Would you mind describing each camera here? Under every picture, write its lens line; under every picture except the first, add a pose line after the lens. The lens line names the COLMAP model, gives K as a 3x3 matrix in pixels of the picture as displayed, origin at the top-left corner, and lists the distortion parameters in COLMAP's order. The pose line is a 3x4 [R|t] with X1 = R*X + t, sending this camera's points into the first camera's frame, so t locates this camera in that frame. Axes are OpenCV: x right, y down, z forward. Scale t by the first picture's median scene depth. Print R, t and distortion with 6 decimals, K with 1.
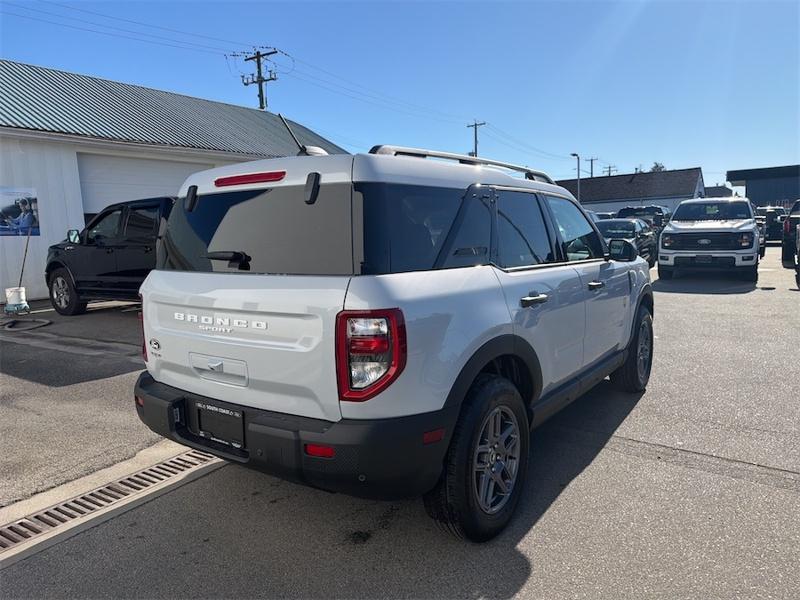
lens RADIAL K [[550.8, 0, 401.6], [0, 550.8, 305.4], [0, 0, 1]] dist [0.101866, -0.154191]
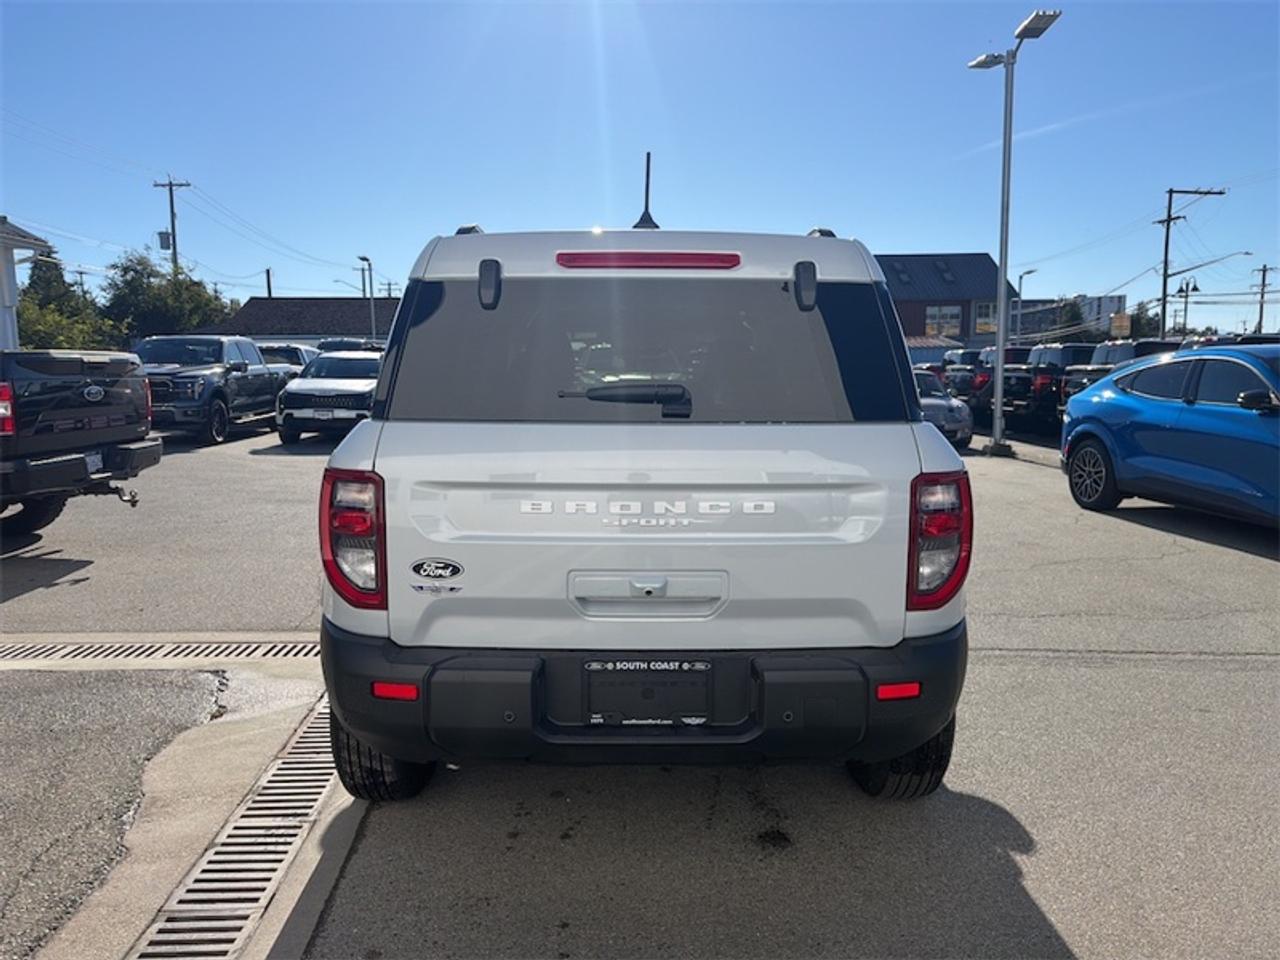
lens RADIAL K [[881.3, 0, 642.5], [0, 881.3, 488.6], [0, 0, 1]] dist [0.101866, -0.154191]
pose [[0.806547, -0.044143, 0.589519, -0.770548], [0.052006, 0.998640, 0.003626, 0.004575], [-0.588877, 0.027734, 0.807746, 0.251324]]
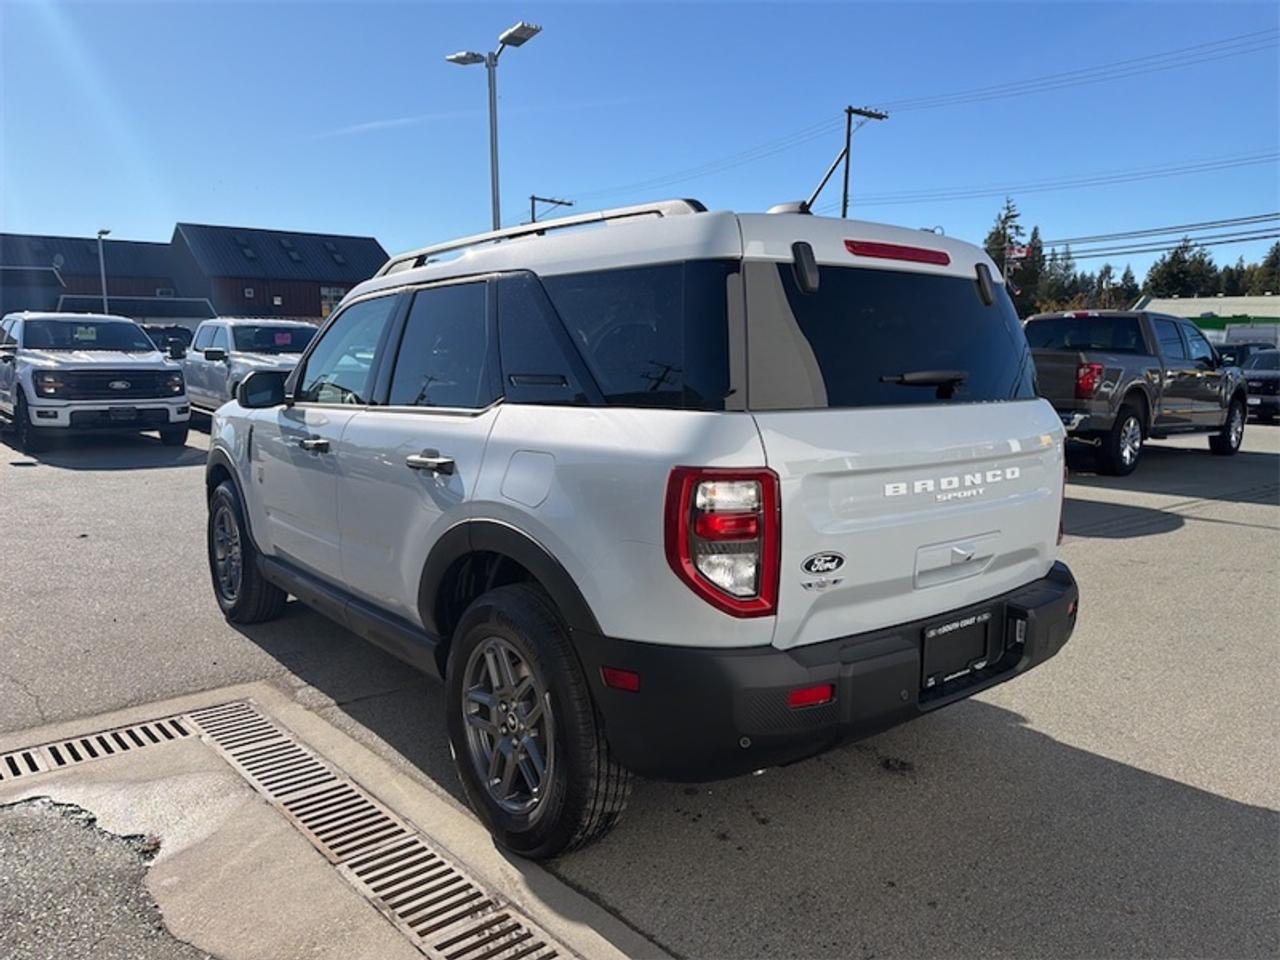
lens RADIAL K [[881.3, 0, 642.5], [0, 881.3, 488.6], [0, 0, 1]] dist [0.101866, -0.154191]
pose [[0.272912, -0.107476, 0.956017, -1.229543], [0.112976, 0.990444, 0.079096, -0.073586], [-0.955382, 0.086421, 0.282446, 0.943662]]
